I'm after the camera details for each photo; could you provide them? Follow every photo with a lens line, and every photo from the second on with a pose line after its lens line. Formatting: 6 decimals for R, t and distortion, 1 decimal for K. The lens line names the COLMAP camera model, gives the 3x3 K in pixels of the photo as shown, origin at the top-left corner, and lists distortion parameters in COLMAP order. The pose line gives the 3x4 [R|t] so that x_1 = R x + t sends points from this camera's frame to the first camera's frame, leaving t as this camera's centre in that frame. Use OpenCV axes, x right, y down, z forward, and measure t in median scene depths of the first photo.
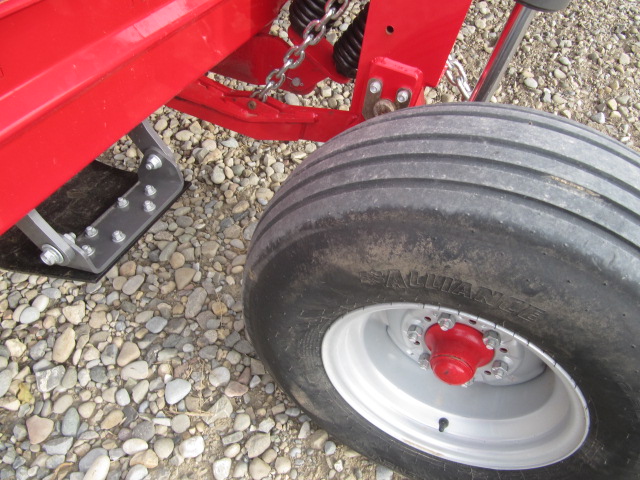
lens RADIAL K [[529.5, 0, 318.9], [0, 529.5, 243.1], [0, 0, 1]] dist [-0.051128, 0.022721]
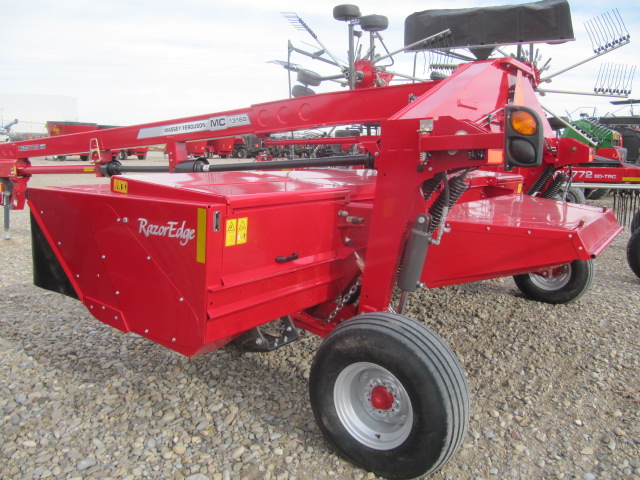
lens RADIAL K [[529.5, 0, 320.6], [0, 529.5, 239.6], [0, 0, 1]] dist [-0.051128, 0.022721]
pose [[0.980065, 0.043987, -0.193749, 0.329755], [-0.148245, 0.811158, -0.565727, 0.838394], [0.132276, 0.583171, 0.801508, -1.299965]]
